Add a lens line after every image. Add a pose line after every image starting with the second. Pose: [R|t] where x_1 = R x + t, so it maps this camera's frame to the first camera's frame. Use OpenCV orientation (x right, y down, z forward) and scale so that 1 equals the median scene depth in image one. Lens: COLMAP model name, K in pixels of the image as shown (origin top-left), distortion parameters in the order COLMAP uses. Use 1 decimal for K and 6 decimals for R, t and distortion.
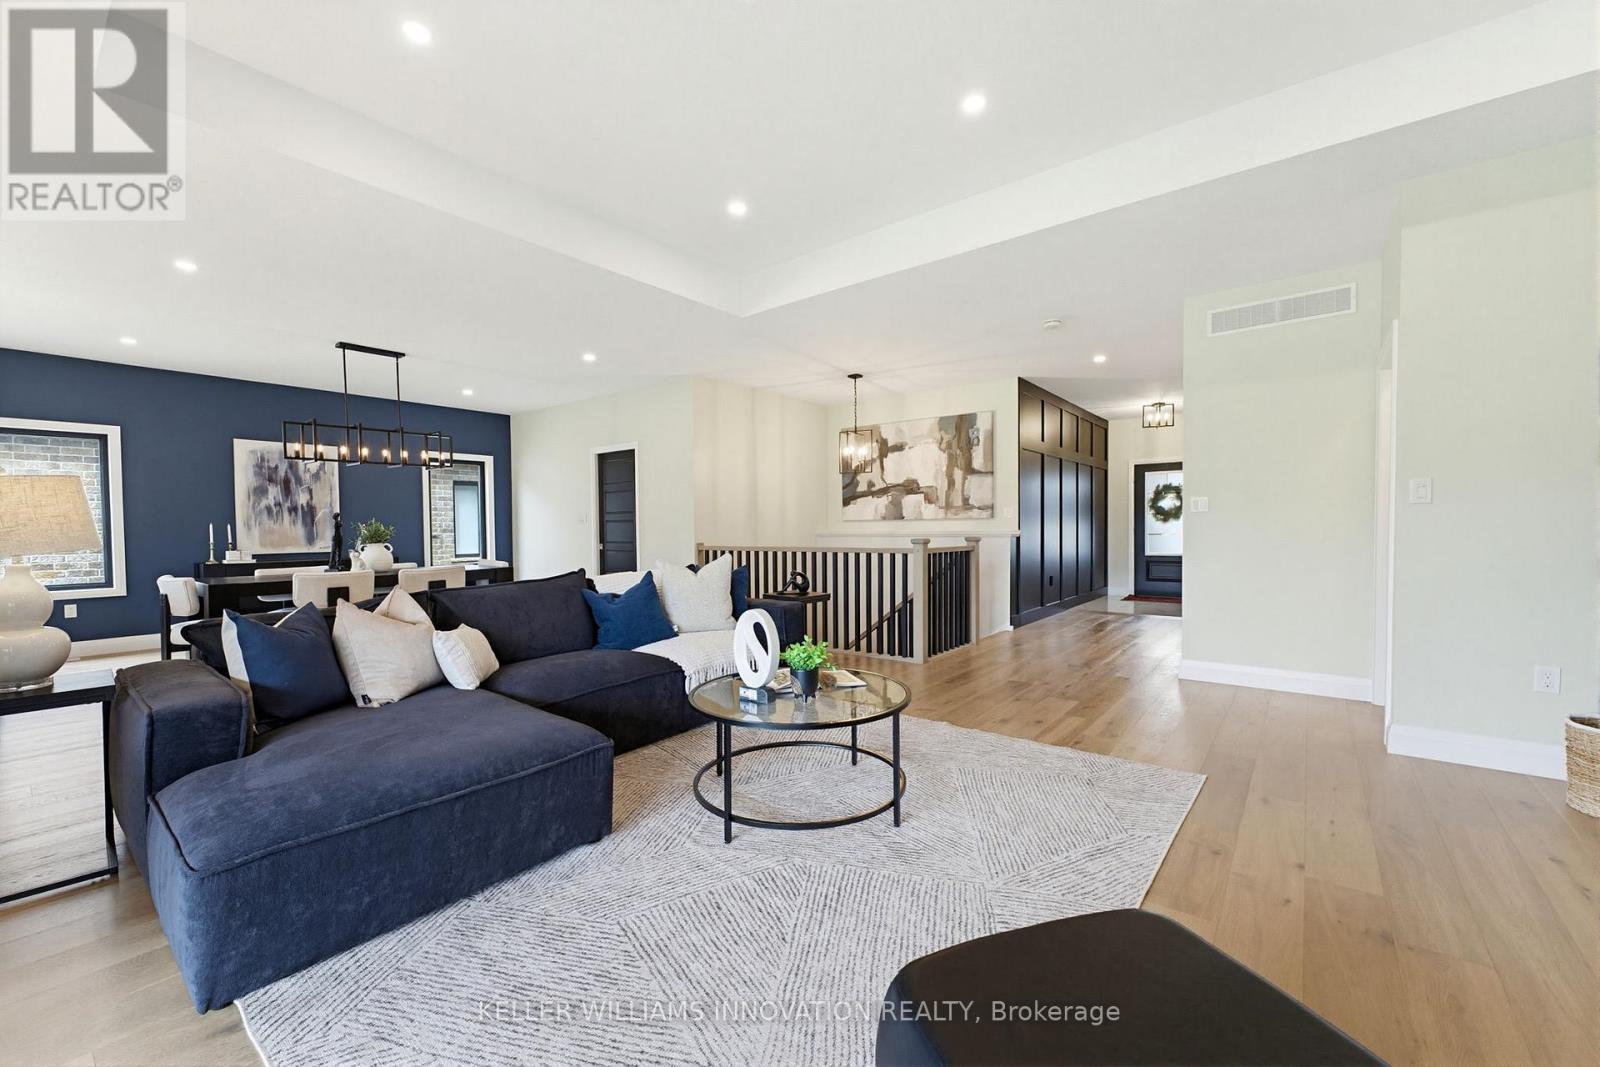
lens RADIAL K [[637.8, 0, 797.6], [0, 637.8, 531.0], [0, 0, 1]] dist [-0.002692, 0.000165]
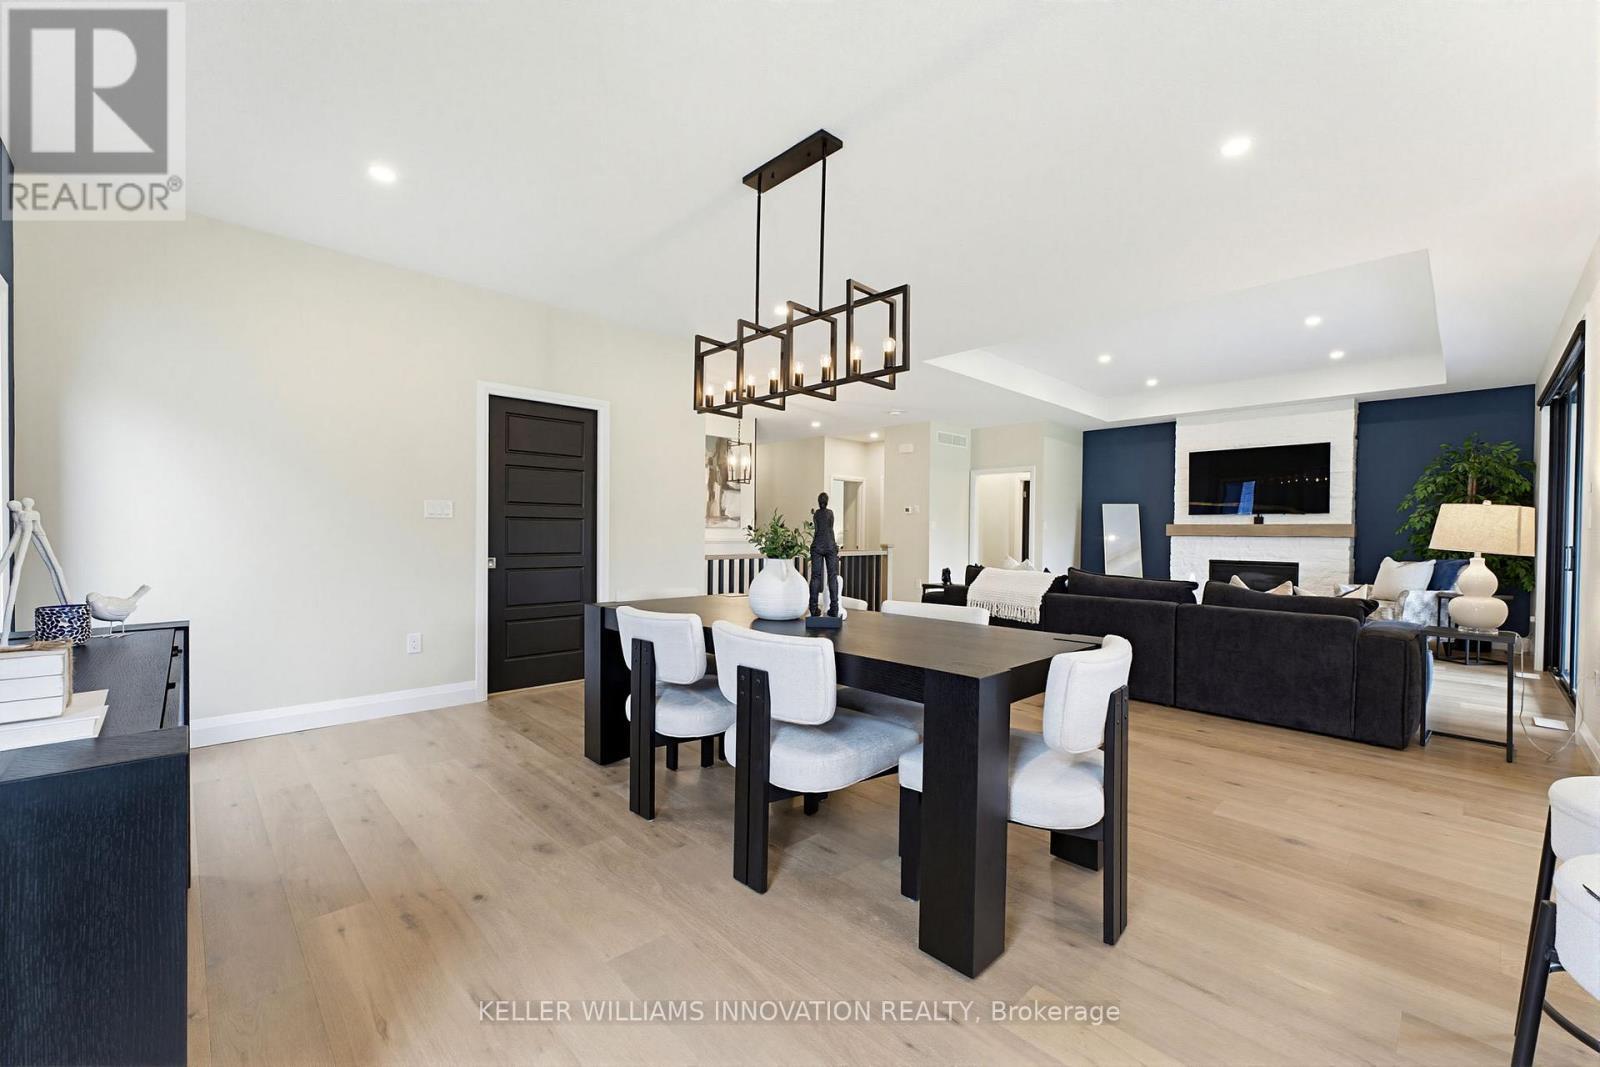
lens RADIAL K [[637.8, 0, 796.8], [0, 637.8, 543.1], [0, 0, 1]] dist [-0.002692, 0.000165]
pose [[0.131526, -0.003301, 0.991307, -0.851020], [-0.002231, 0.999991, 0.003626, 0.004948], [-0.991310, -0.002688, 0.131517, 0.691302]]
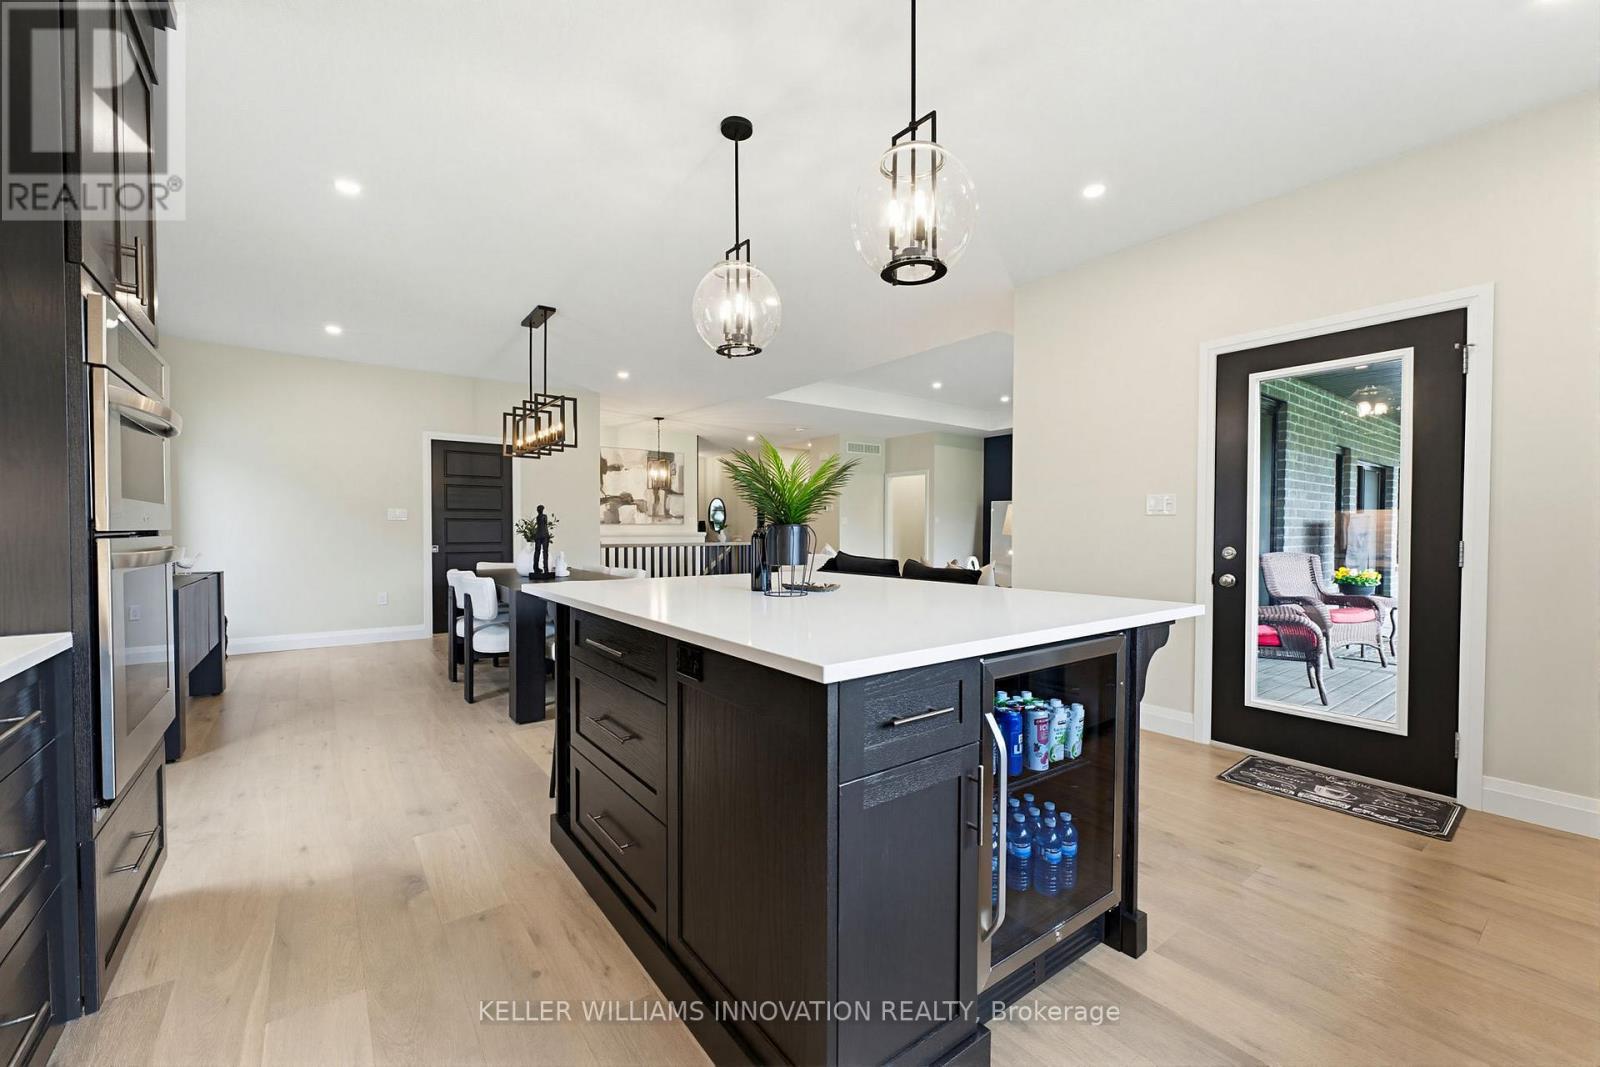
lens RADIAL K [[637.8, 0, 798.5], [0, 637.8, 535.1], [0, 0, 1]] dist [-0.002692, 0.000165]
pose [[0.245687, 0.003005, 0.969345, -1.042822], [0.005603, 0.999974, -0.004520, 0.013354], [-0.969333, 0.006542, 0.245664, 0.341522]]
